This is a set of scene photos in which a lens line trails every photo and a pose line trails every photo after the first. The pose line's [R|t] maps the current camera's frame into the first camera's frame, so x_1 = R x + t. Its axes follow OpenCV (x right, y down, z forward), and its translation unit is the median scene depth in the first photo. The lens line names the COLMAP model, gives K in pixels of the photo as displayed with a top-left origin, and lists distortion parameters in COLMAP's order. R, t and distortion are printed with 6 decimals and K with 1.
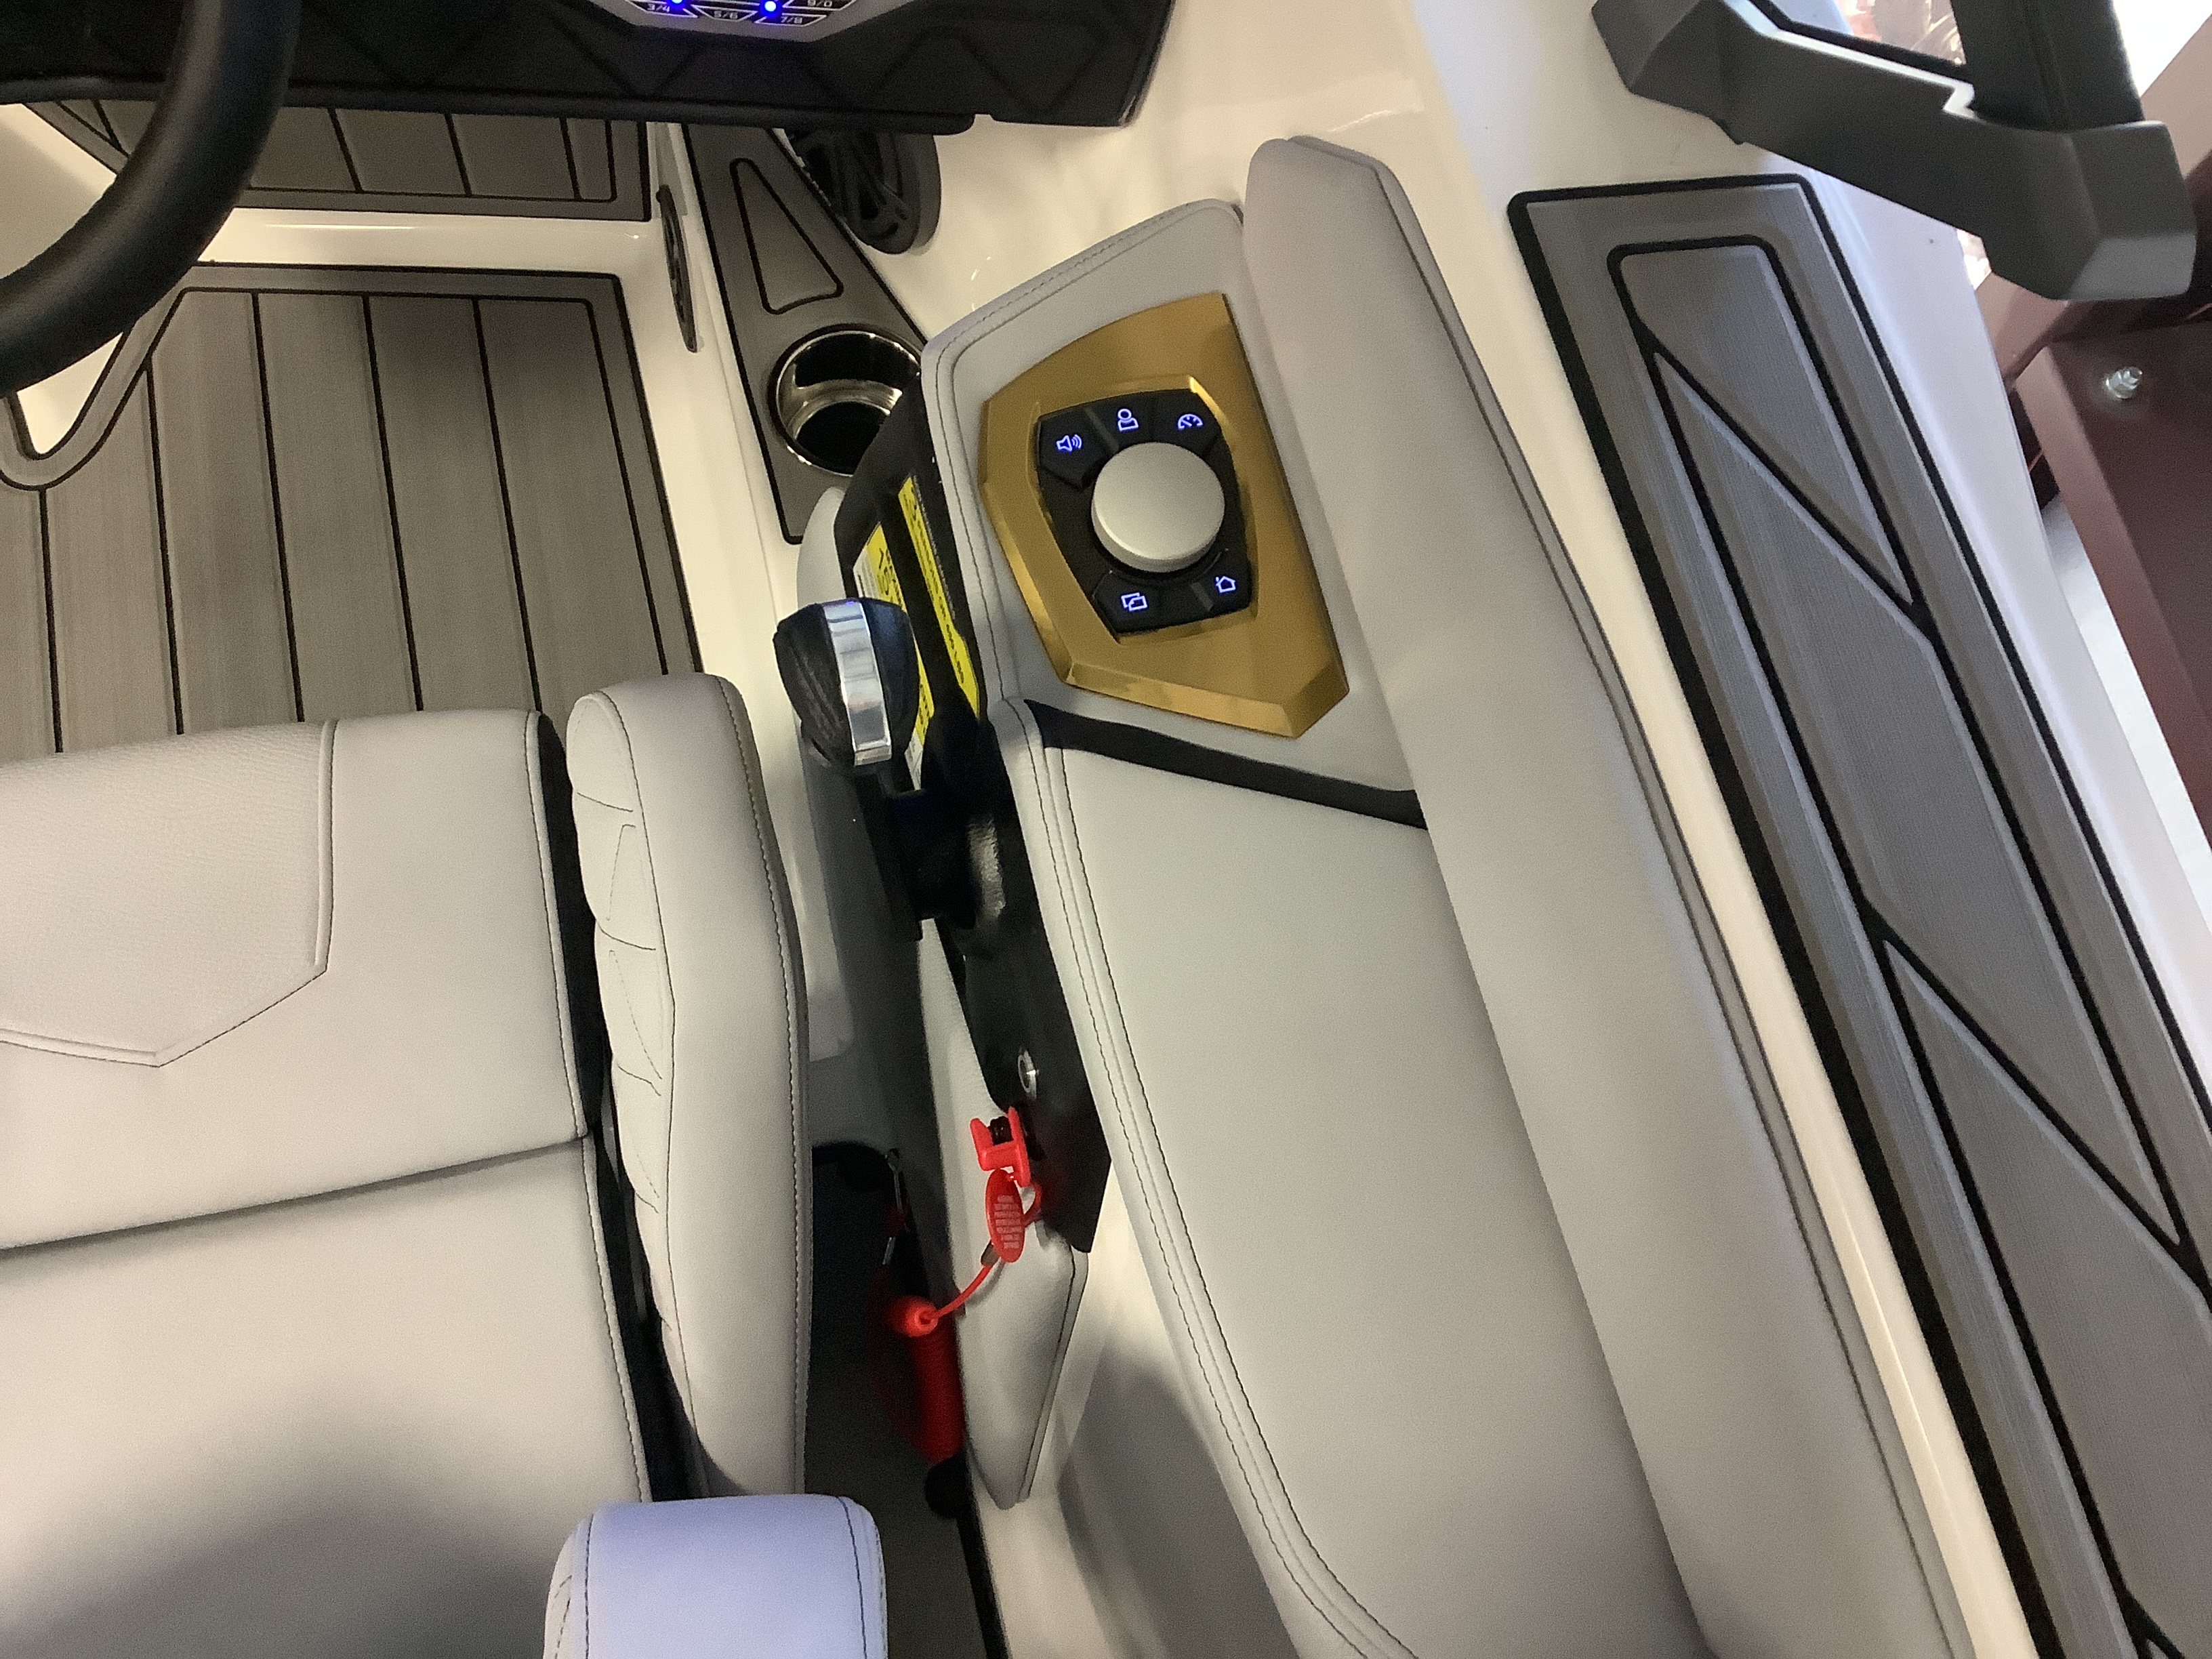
lens RADIAL K [[2027.2, 0, 1069.0], [0, 2027.2, 830.2], [0, 0, 1]] dist [0.079923, -0.225065]
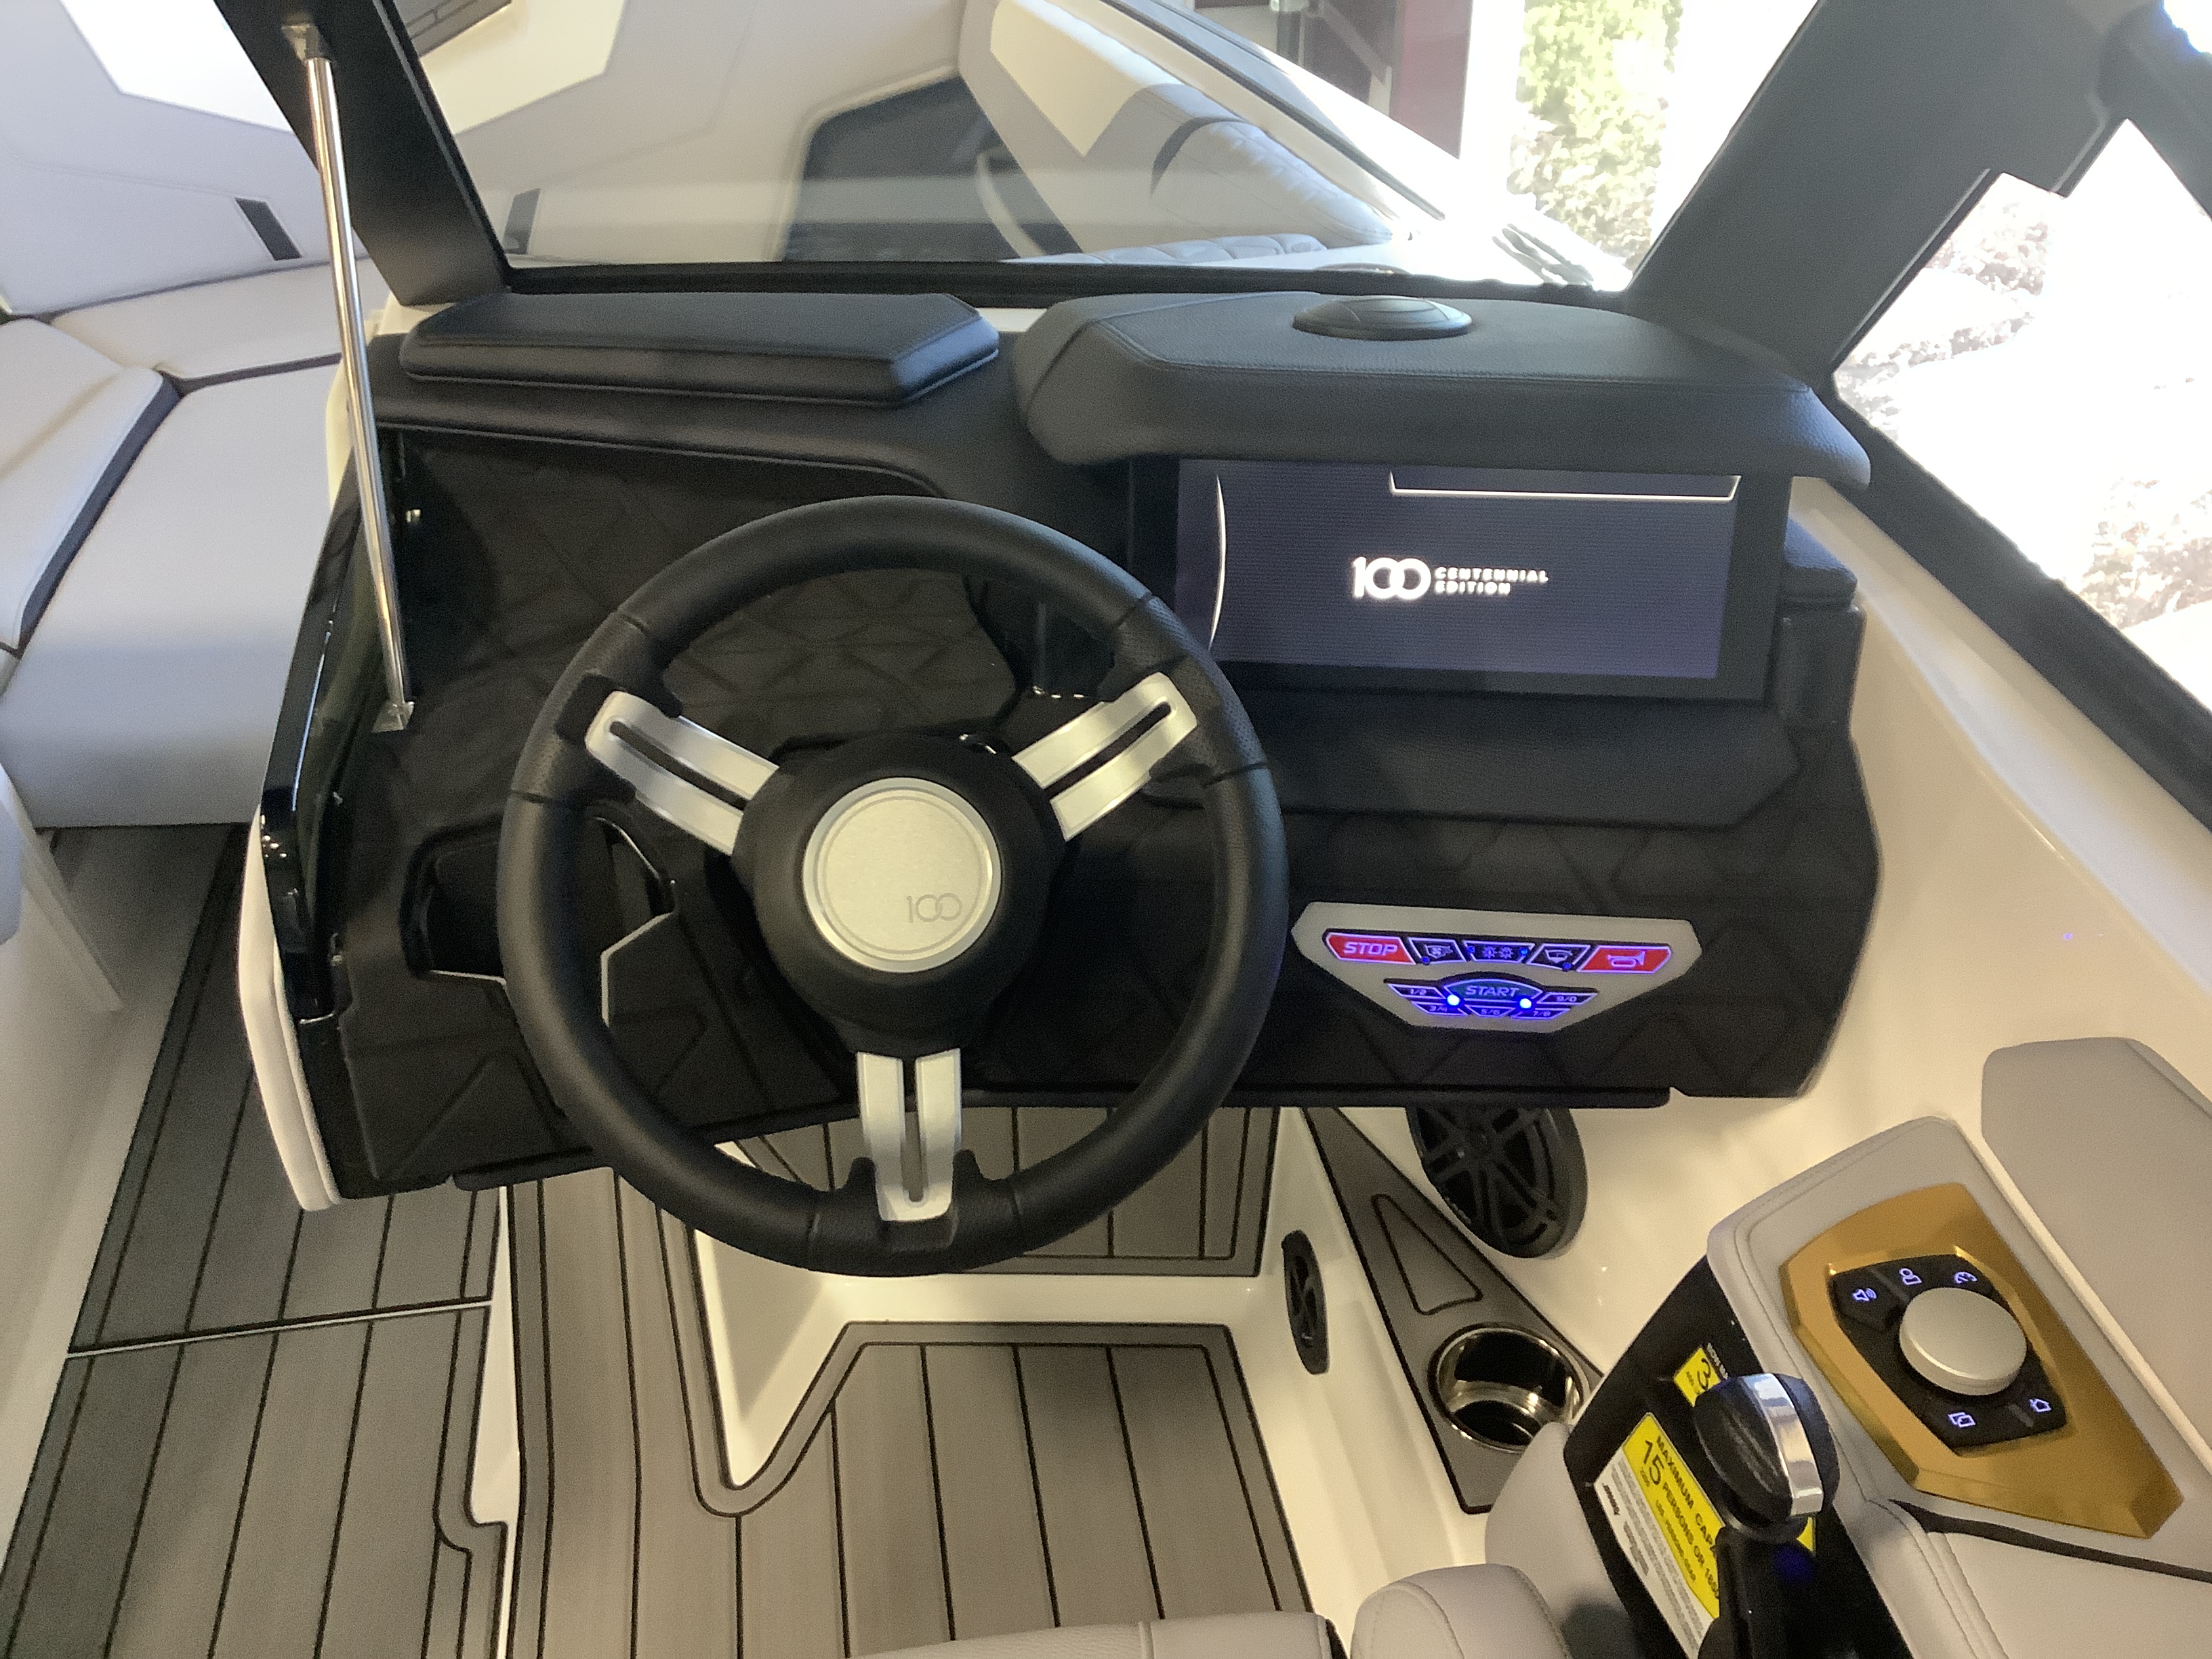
lens RADIAL K [[1997.0, 0, 1119.4], [0, 1997.0, 827.9], [0, 0, 1]] dist [0.110071, -0.192298]
pose [[0.989693, -0.063689, -0.128266, -0.225107], [-0.016847, 0.837666, -0.545923, 0.199452], [0.142214, 0.542457, 0.827959, -0.152142]]
